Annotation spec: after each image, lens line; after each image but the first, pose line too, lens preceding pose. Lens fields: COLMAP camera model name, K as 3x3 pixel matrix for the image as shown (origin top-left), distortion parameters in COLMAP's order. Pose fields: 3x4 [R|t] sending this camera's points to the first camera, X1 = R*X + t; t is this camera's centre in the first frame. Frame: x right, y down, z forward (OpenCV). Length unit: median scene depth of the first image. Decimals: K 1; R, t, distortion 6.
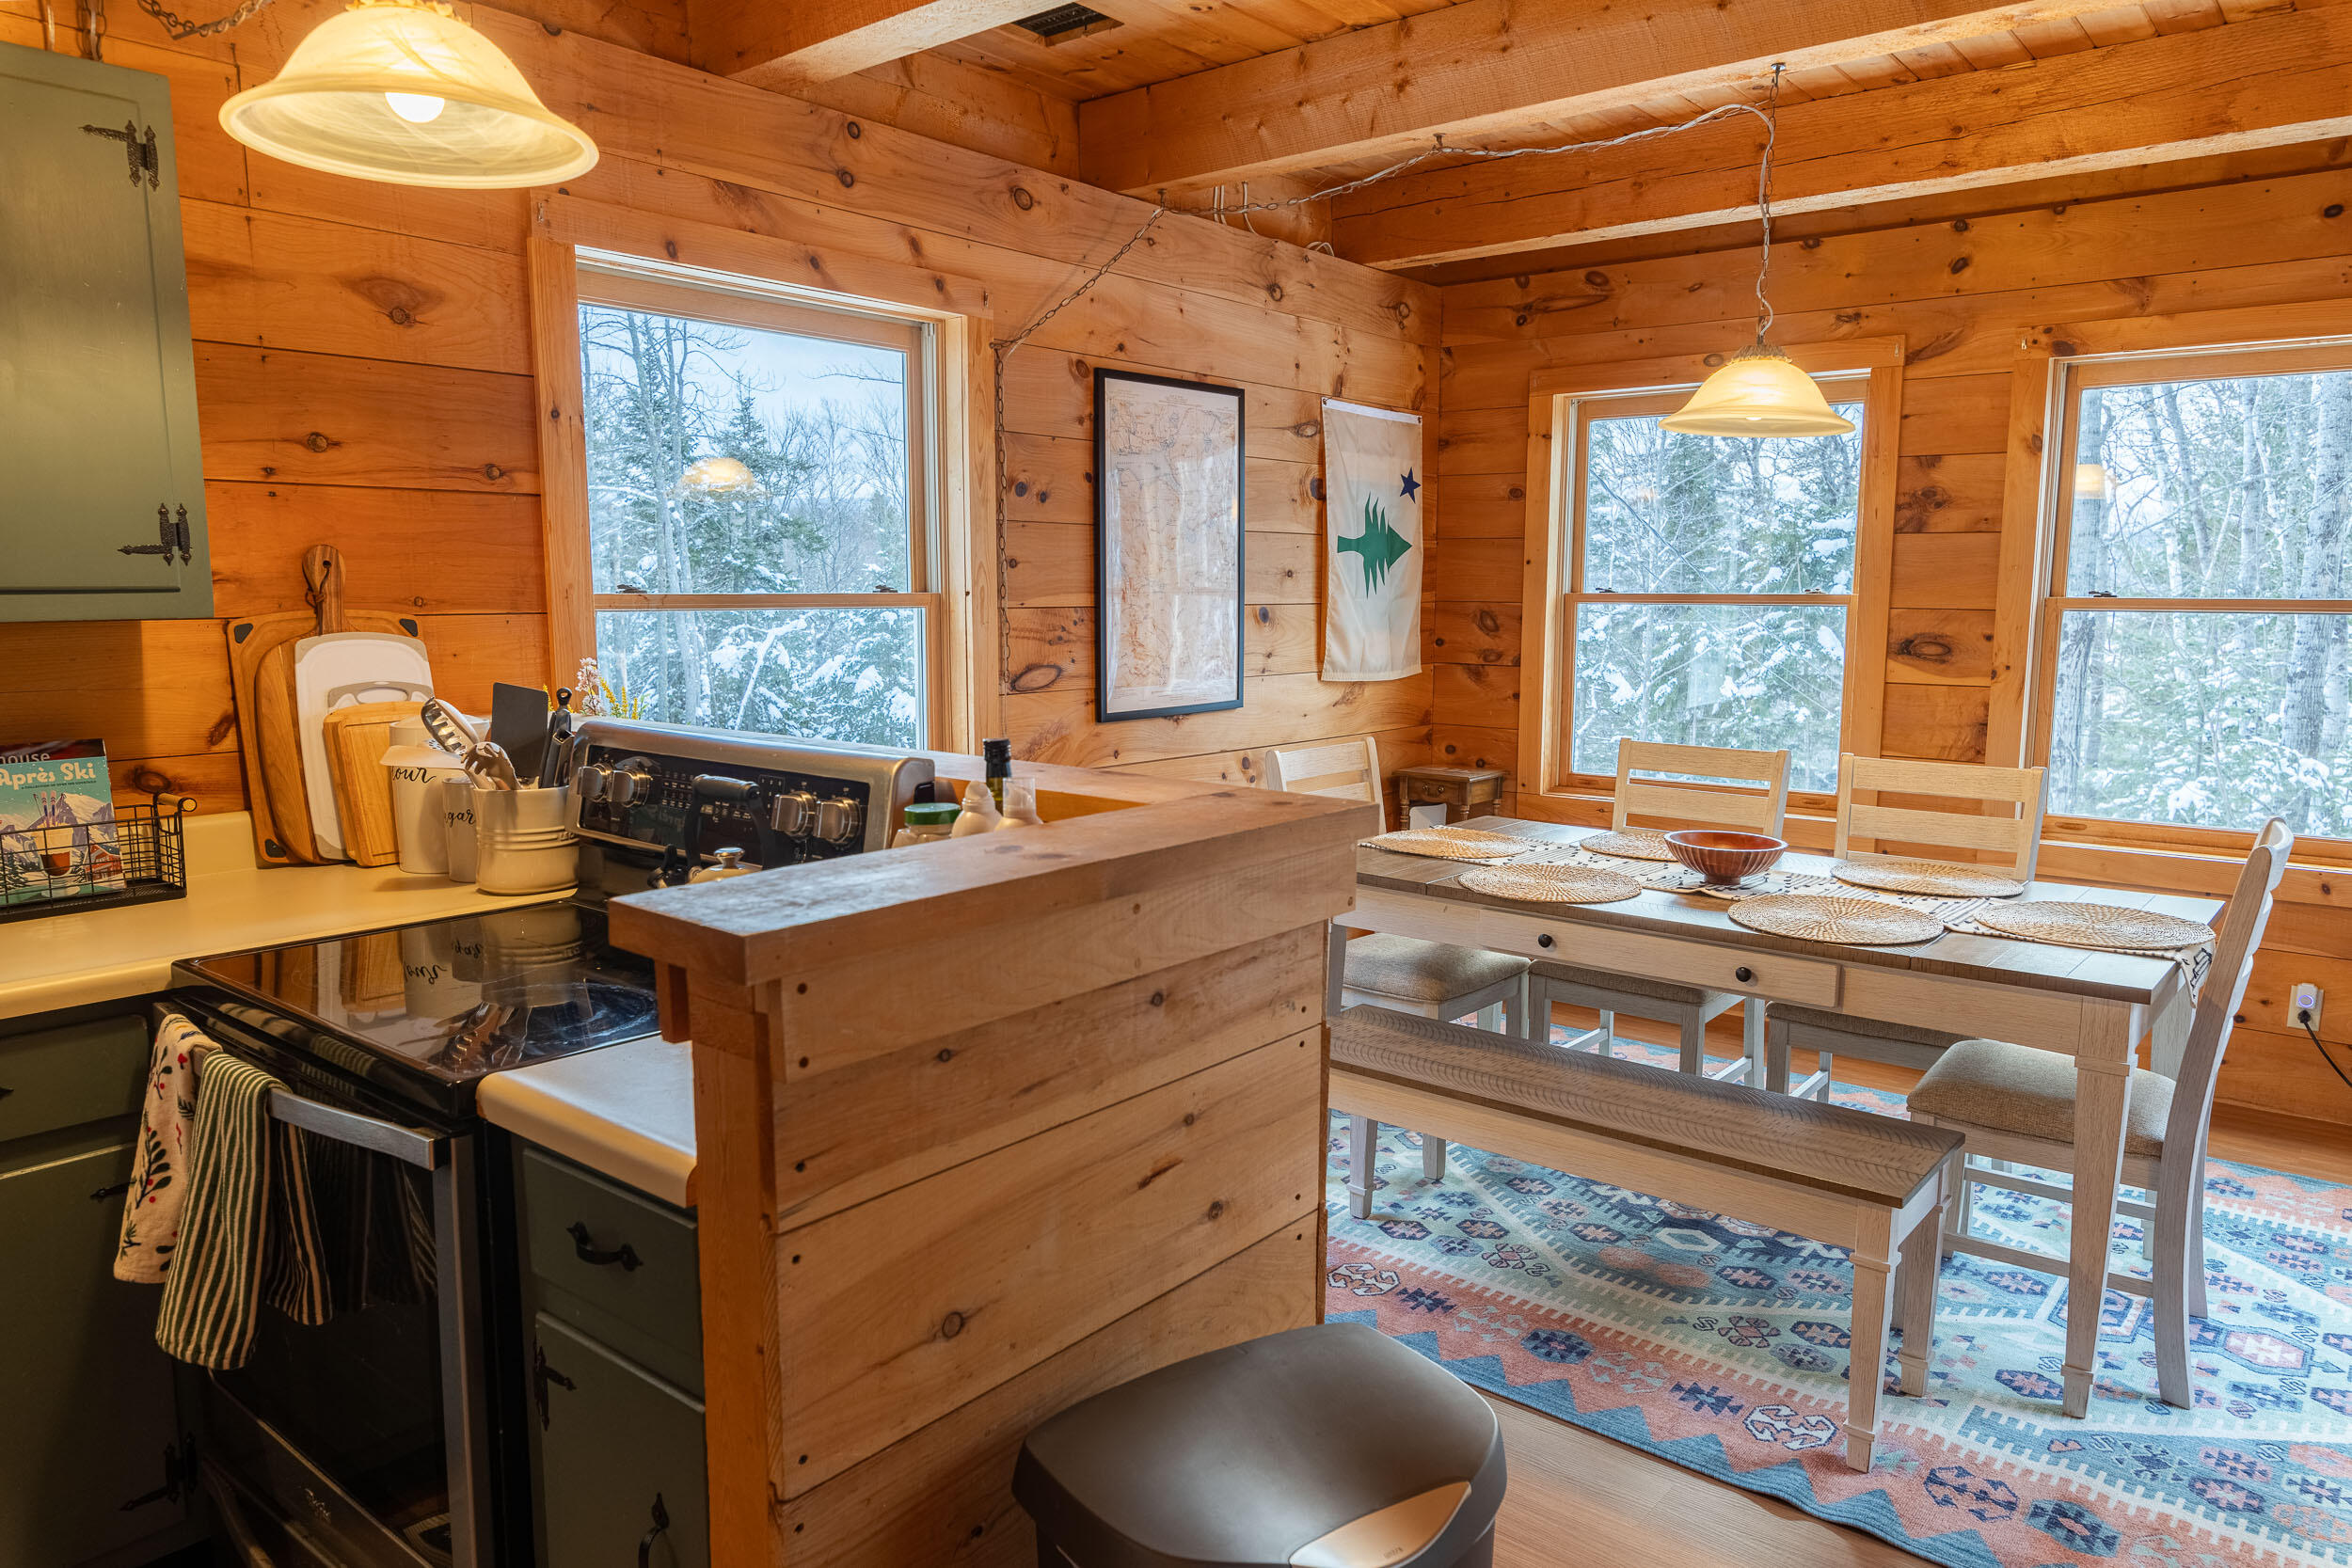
lens RADIAL K [[1555.1, 0, 1176.0], [0, 1555.1, 784.0], [0, 0, 1]] dist [-0.001608, -0.000885]
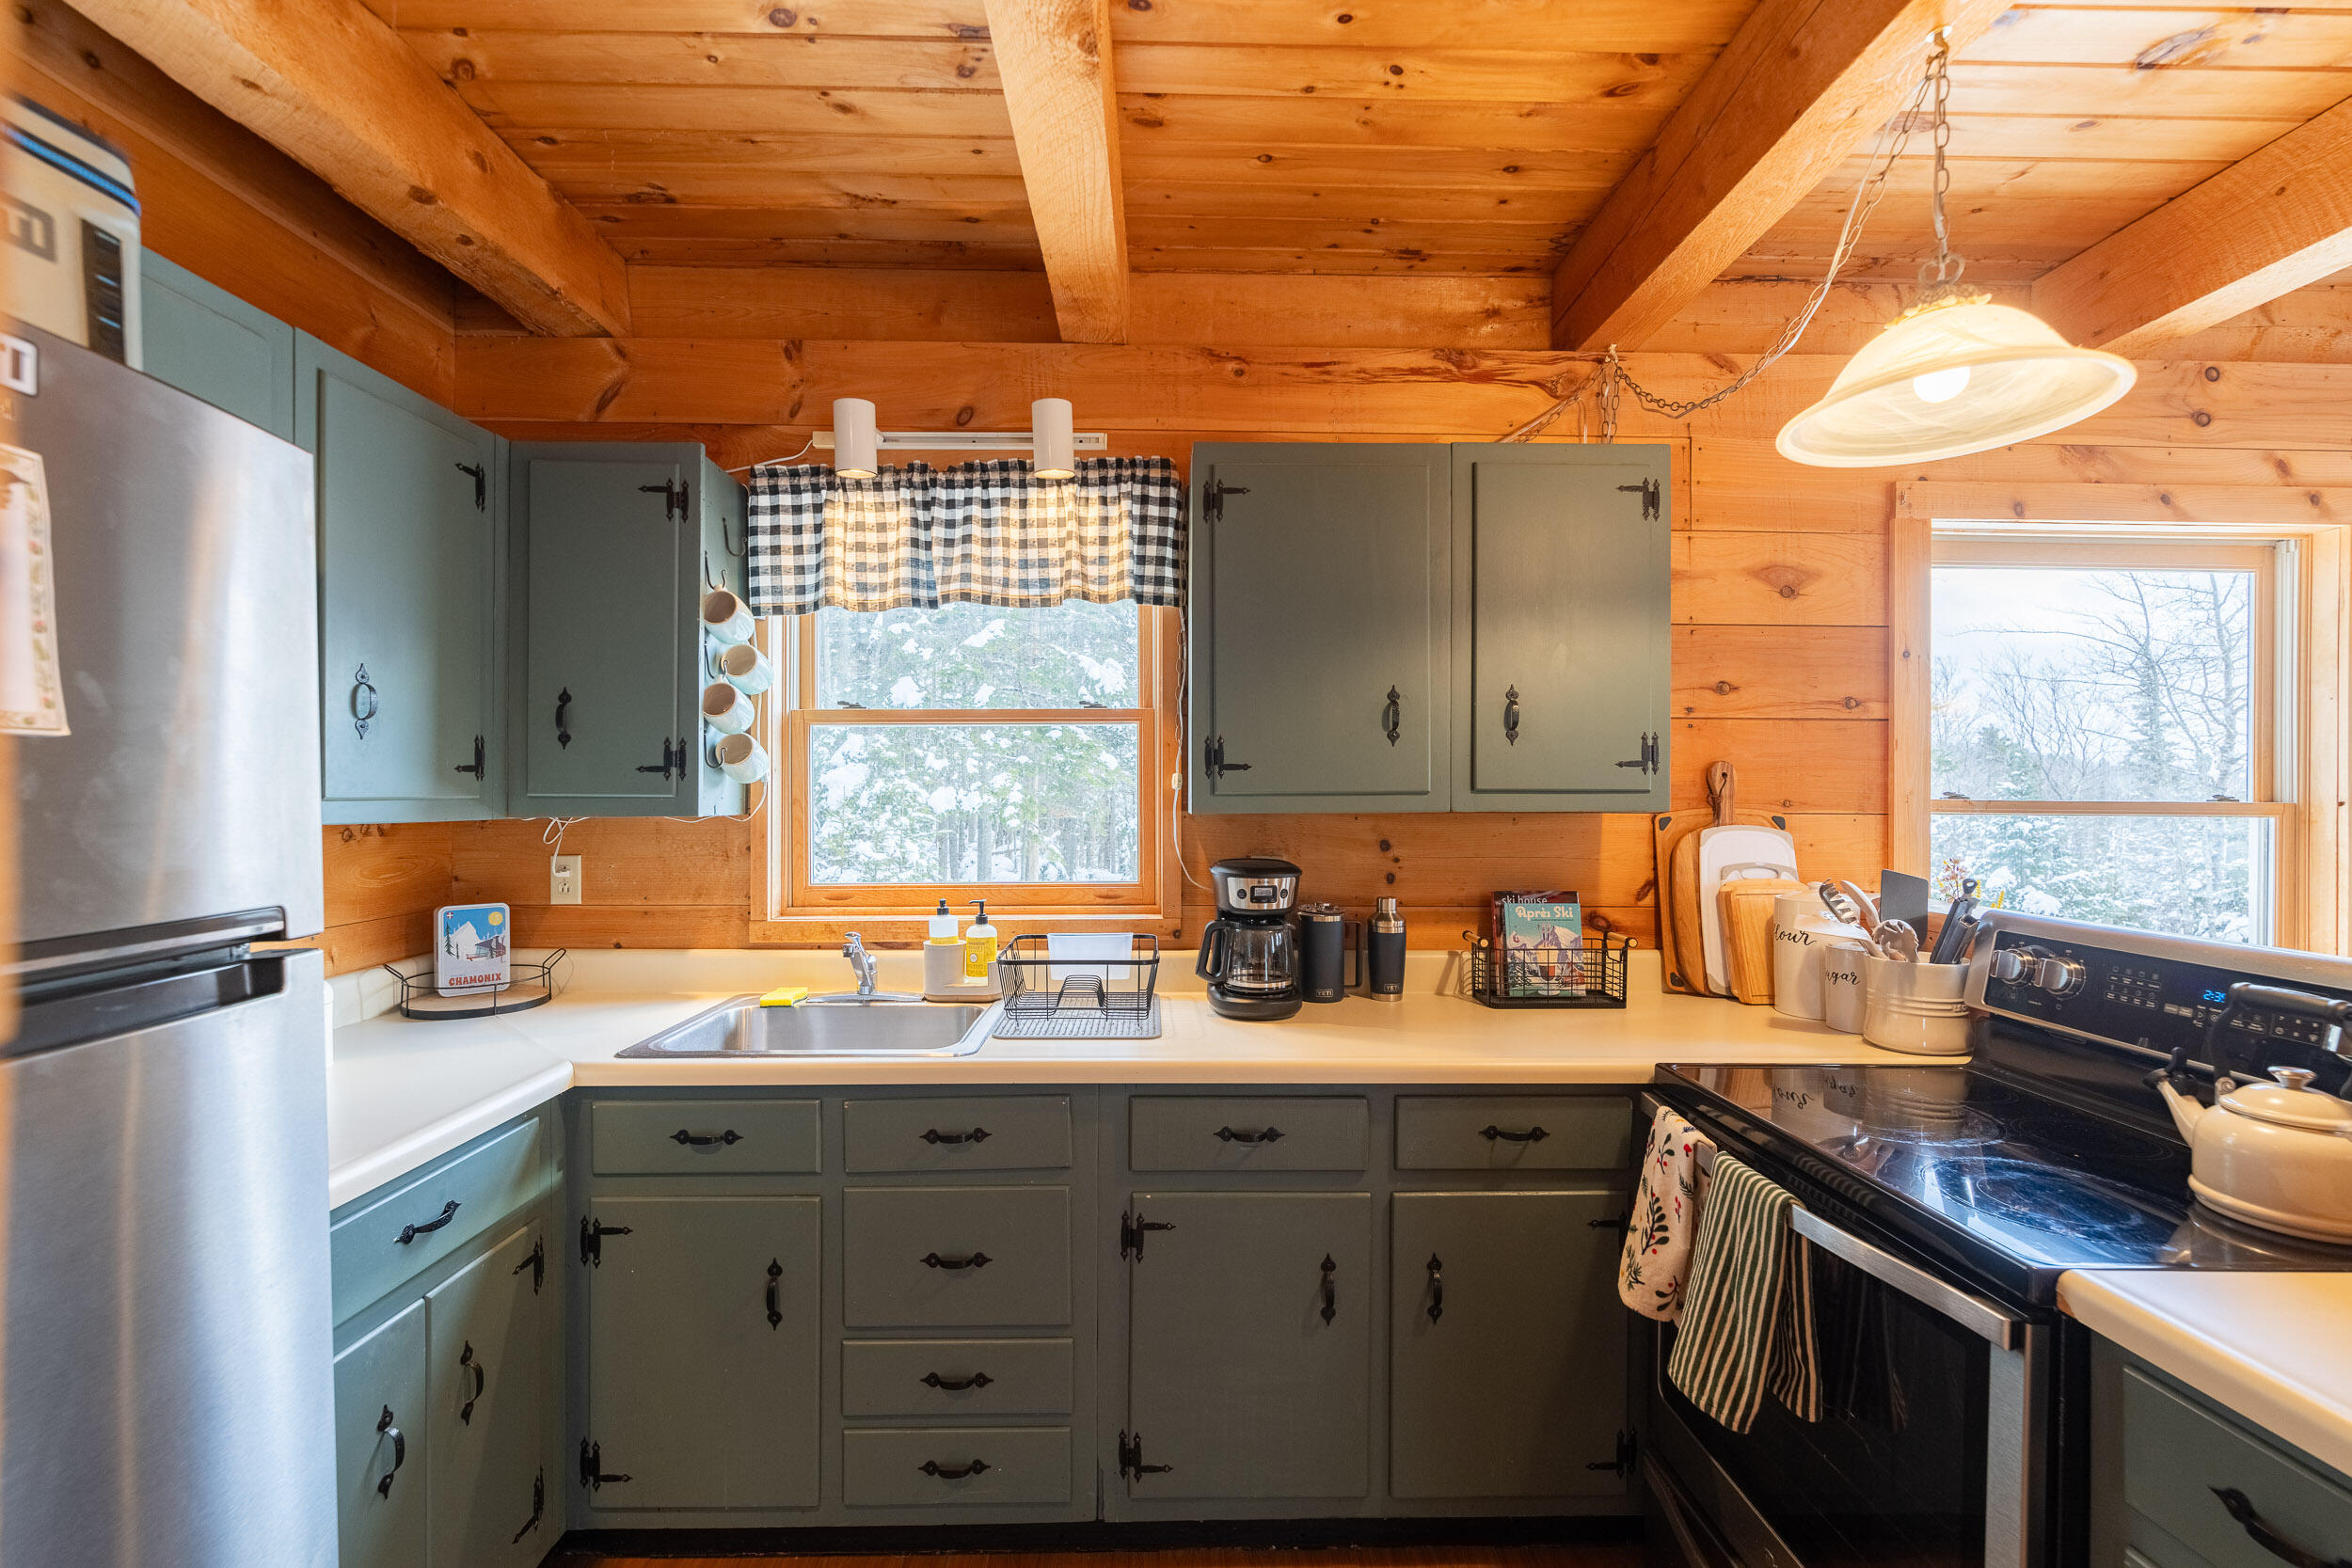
lens RADIAL K [[1020.9, 0, 1176.0], [0, 1020.9, 784.0], [0, 0, 1]] dist [0.001392, -0.000370]
pose [[0.651797, -0.003006, -0.758387, -0.185102], [-0.103464, 0.990290, -0.092847, -0.000364], [0.751303, 0.138983, 0.645157, 0.060668]]
